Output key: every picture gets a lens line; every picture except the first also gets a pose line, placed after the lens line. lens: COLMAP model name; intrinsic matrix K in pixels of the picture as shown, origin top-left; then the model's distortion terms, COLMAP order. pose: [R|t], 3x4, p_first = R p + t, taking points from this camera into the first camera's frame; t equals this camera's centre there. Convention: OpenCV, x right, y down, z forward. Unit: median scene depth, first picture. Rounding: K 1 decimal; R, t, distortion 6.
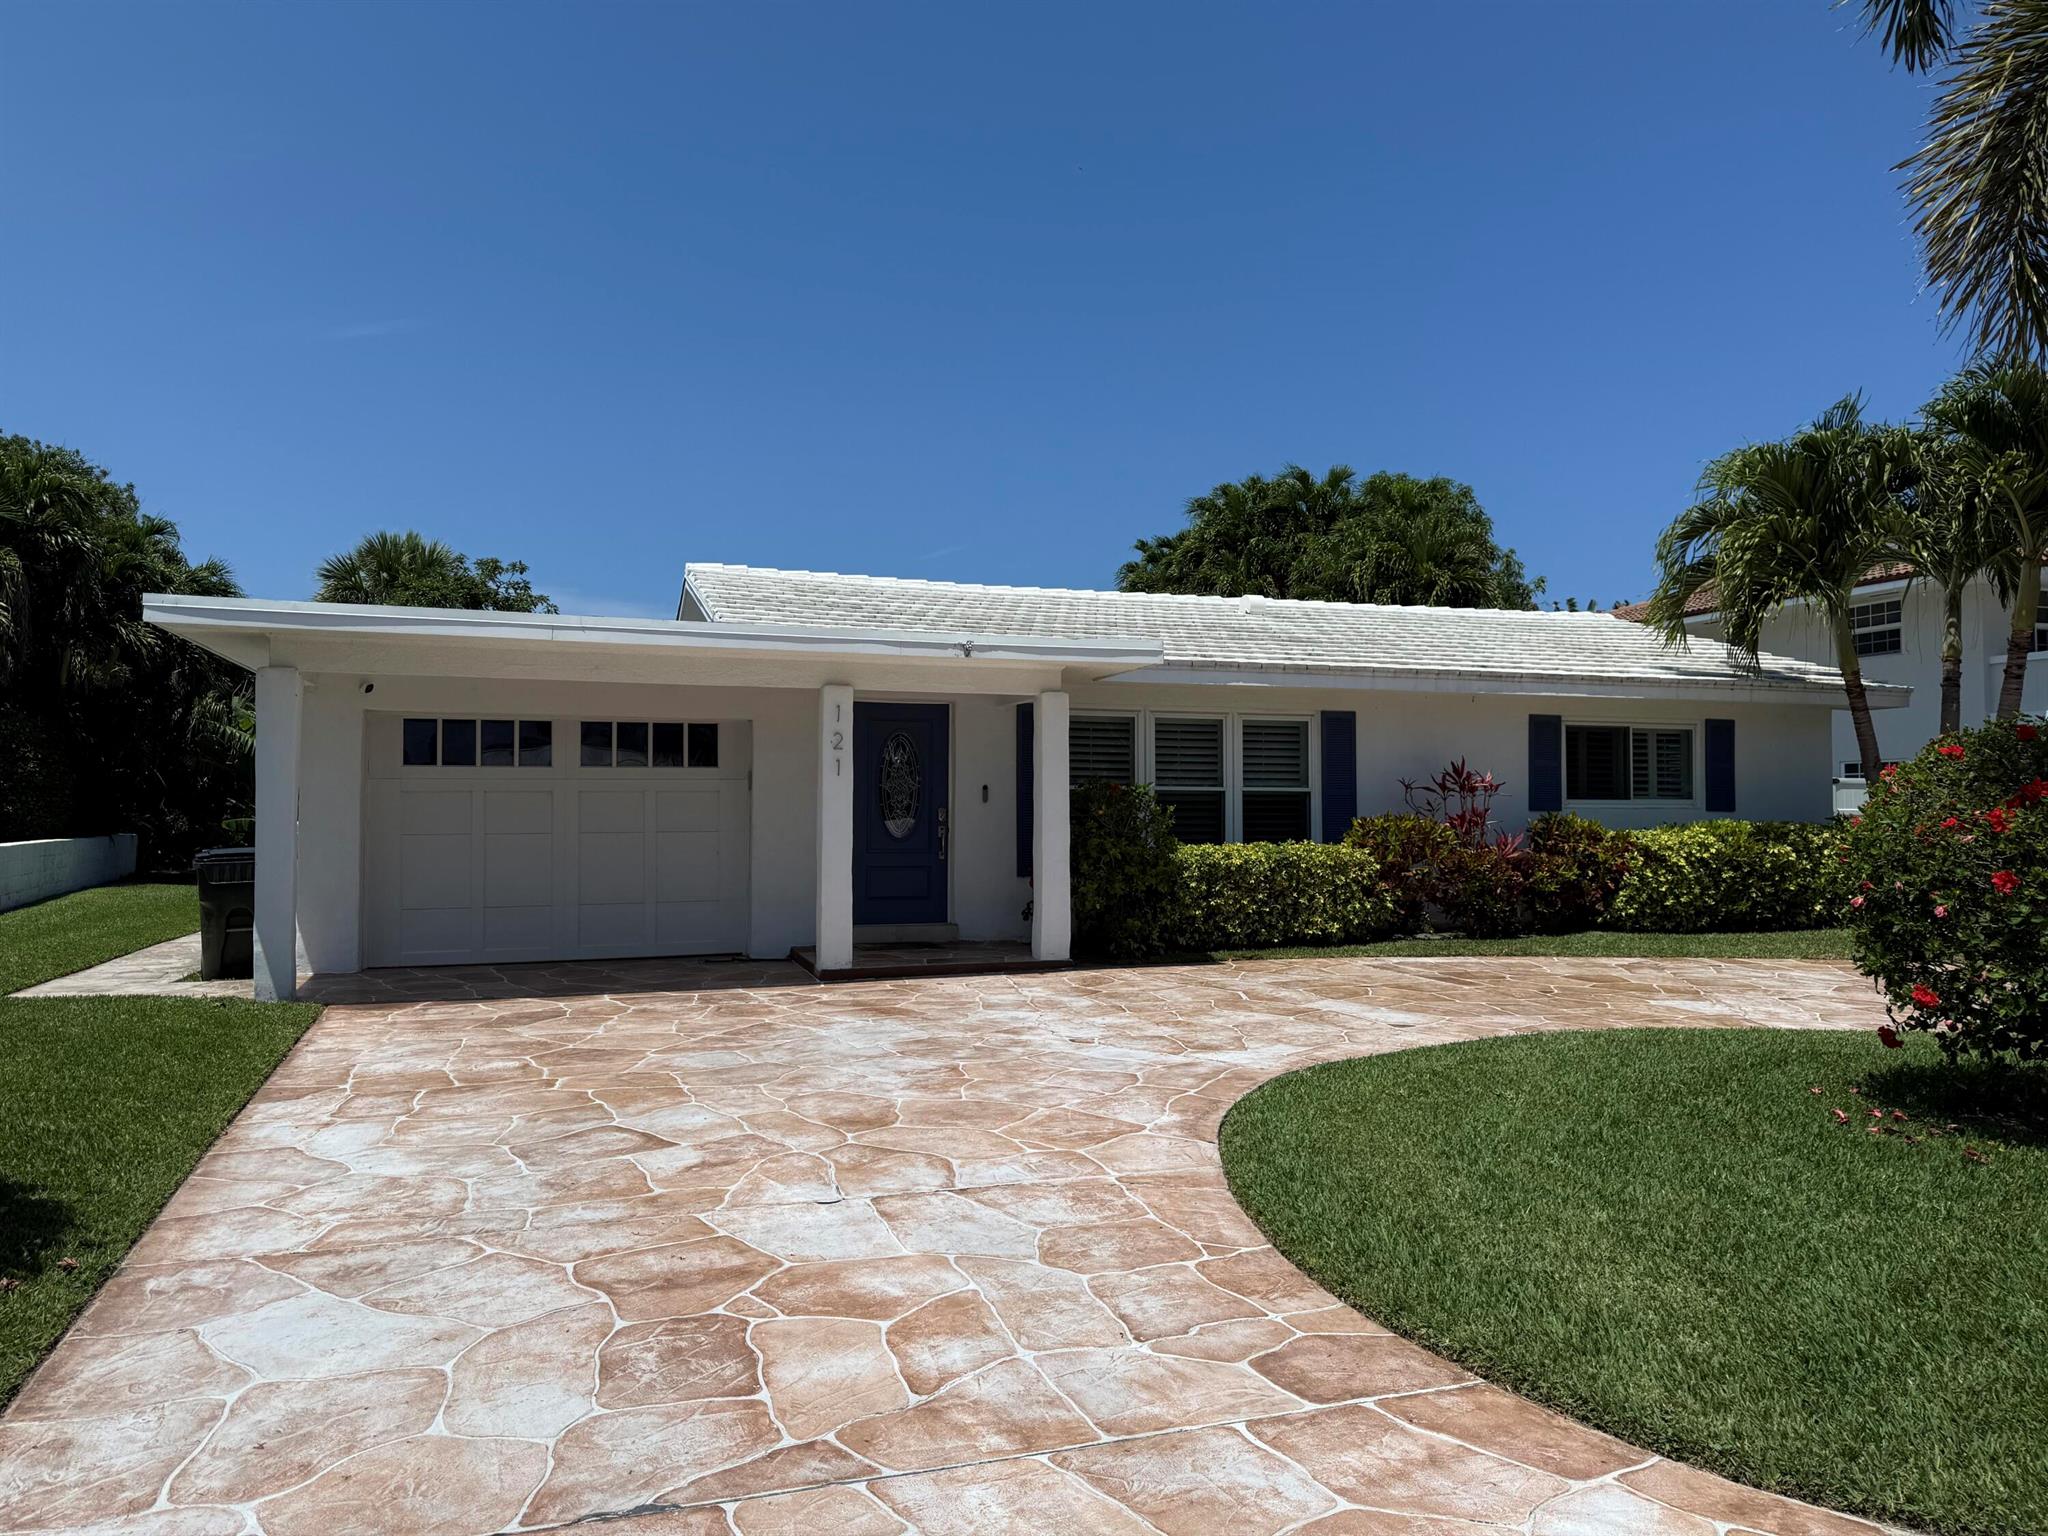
lens RADIAL K [[1438.4, 0, 1024.0], [0, 1438.4, 768.0], [0, 0, 1]] dist [0.066057, -0.084901]
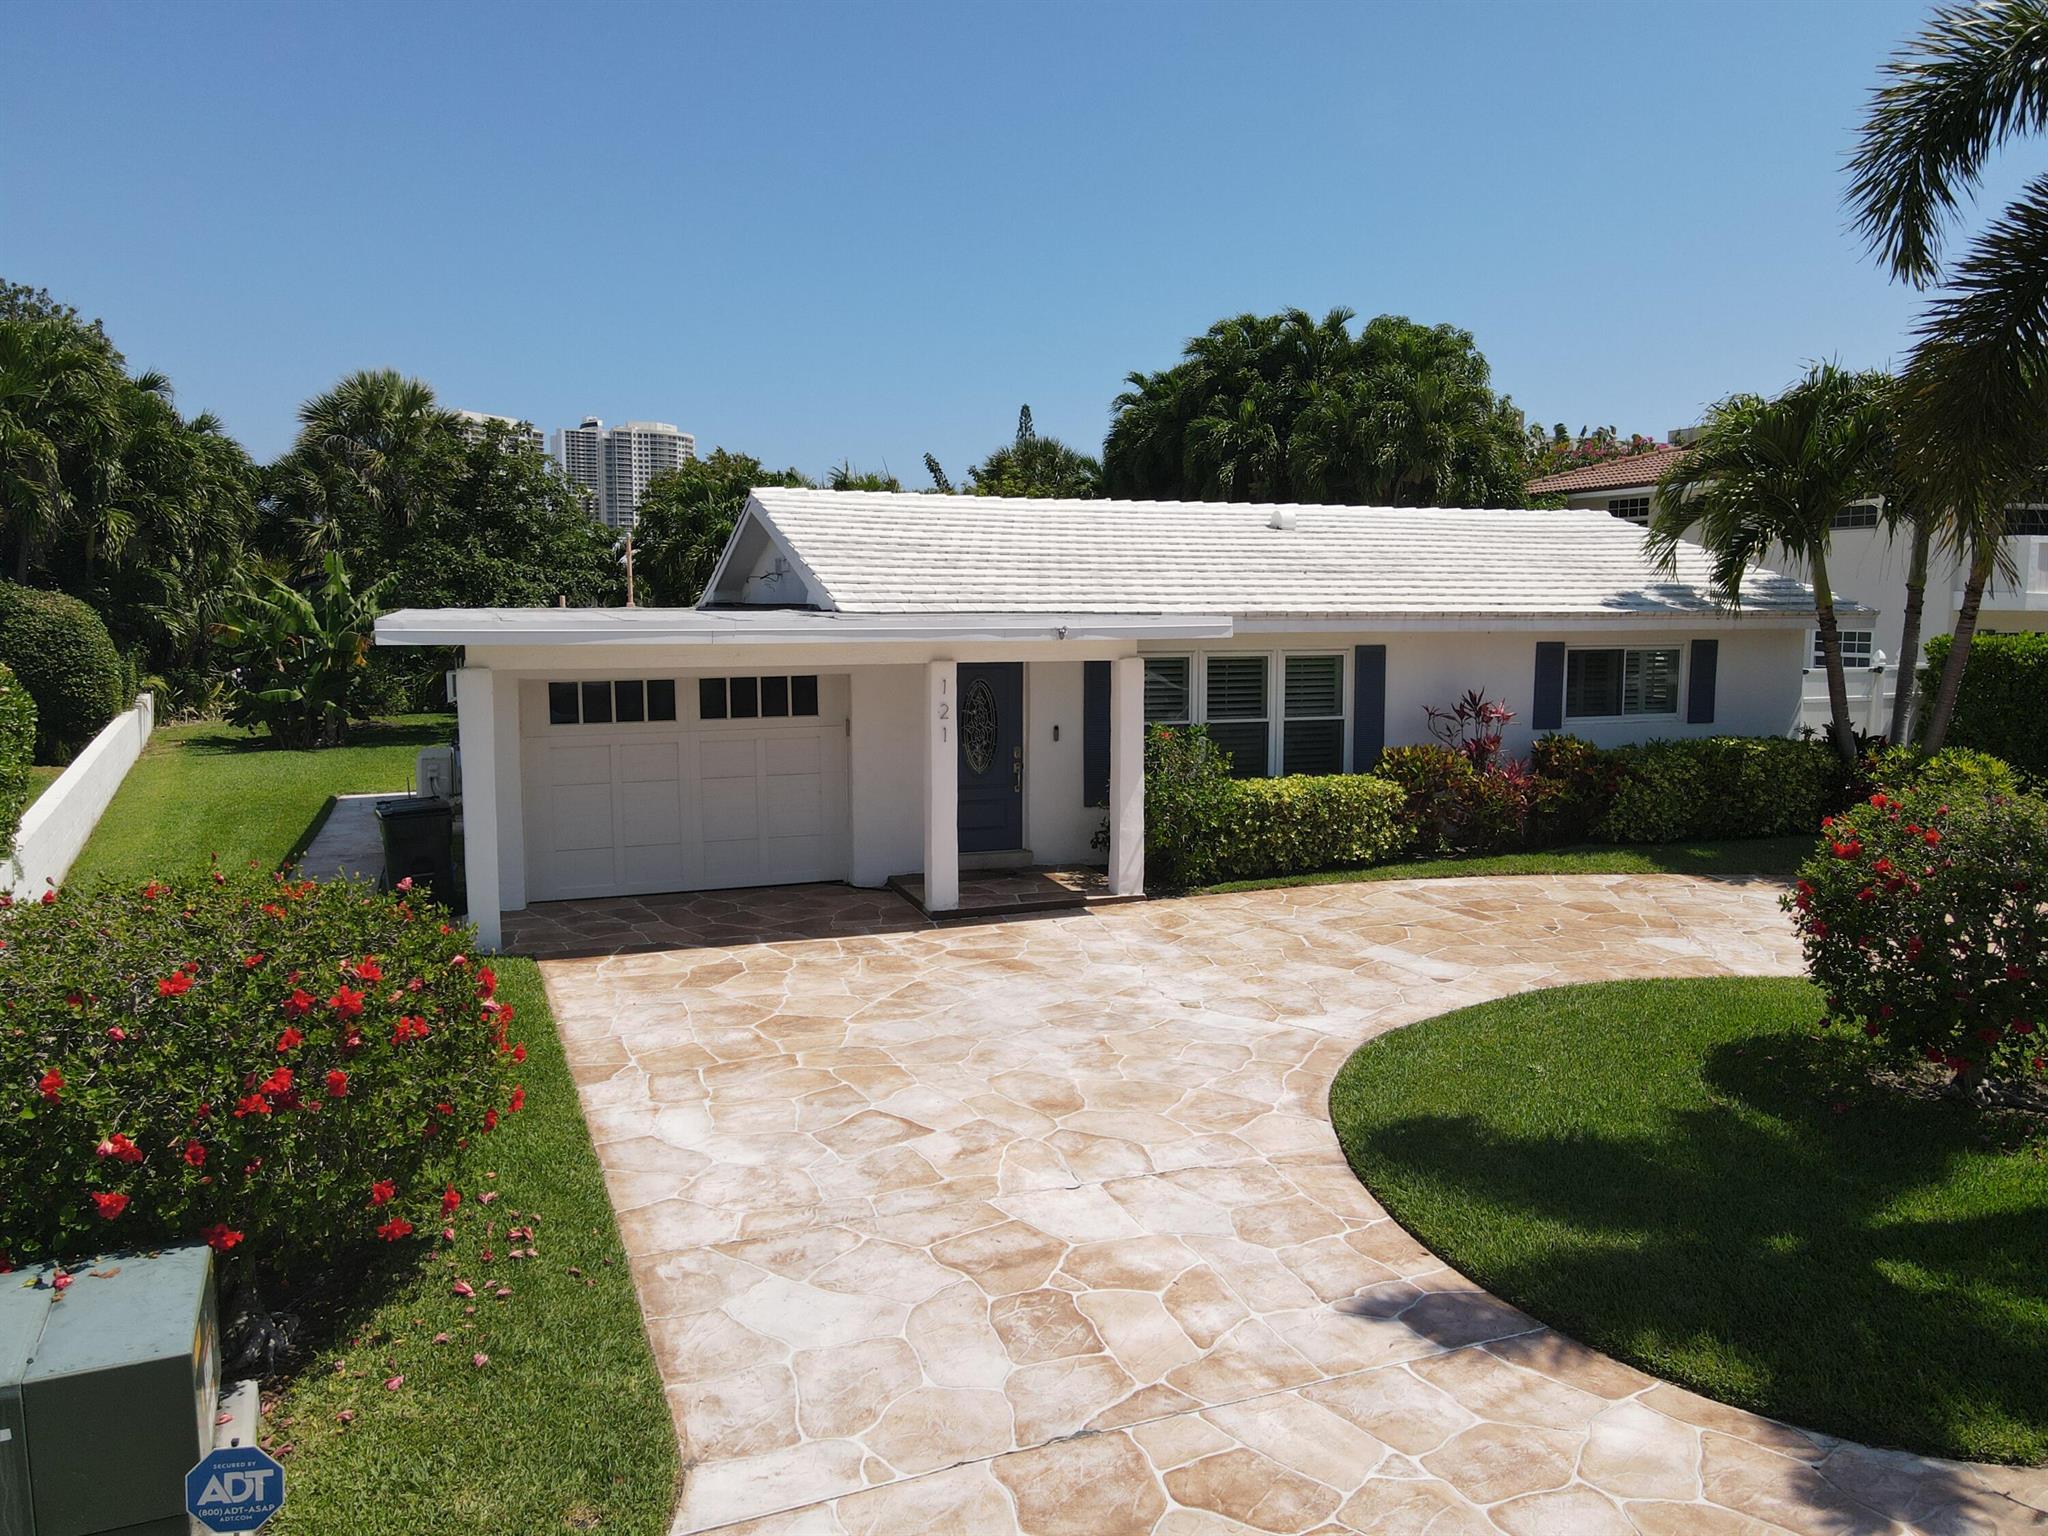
lens RADIAL K [[1508.5, 0, 1027.0], [0, 1508.5, 764.7], [0, 0, 1]] dist [-0.004360, 0.033323]
pose [[0.999397, -0.005147, 0.034346, -0.197717], [0.000193, 0.989764, 0.142715, -0.272402], [-0.034729, -0.142622, 0.989168, -0.334668]]
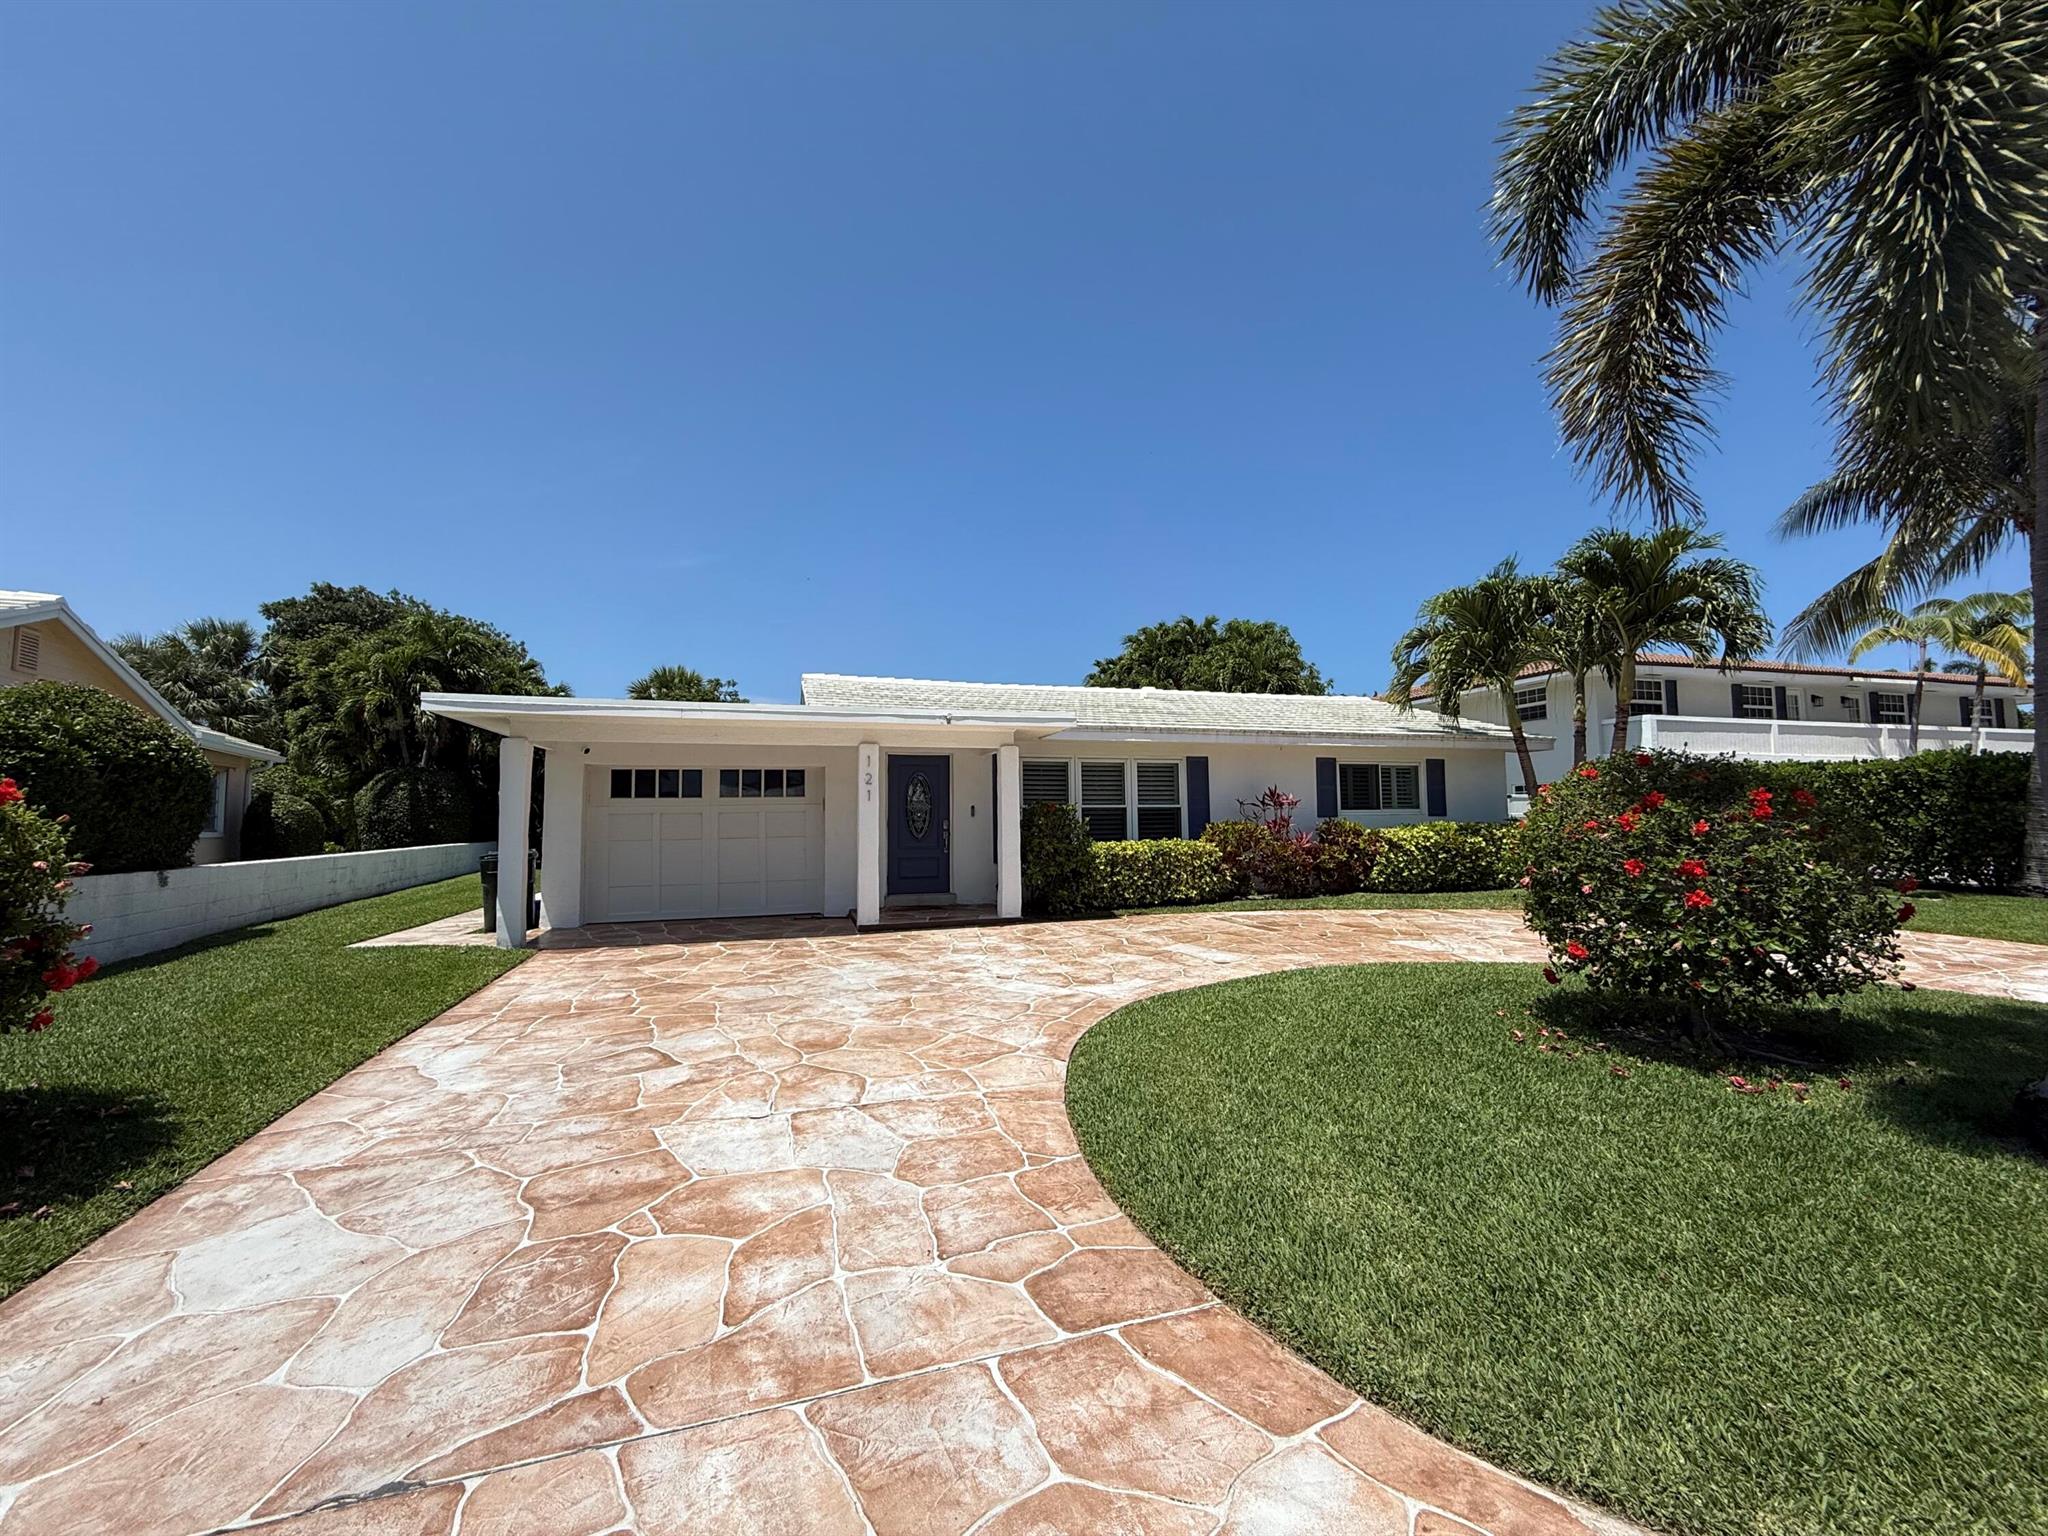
lens RADIAL K [[814.8, 0, 1017.8], [0, 814.8, 768.2], [0, 0, 1]] dist [0.001747, 0.000427]
pose [[0.999308, -0.014303, -0.034332, 0.119124], [0.013143, 0.999343, -0.033765, 0.002973], [0.034793, 0.033290, 0.998840, 0.206248]]
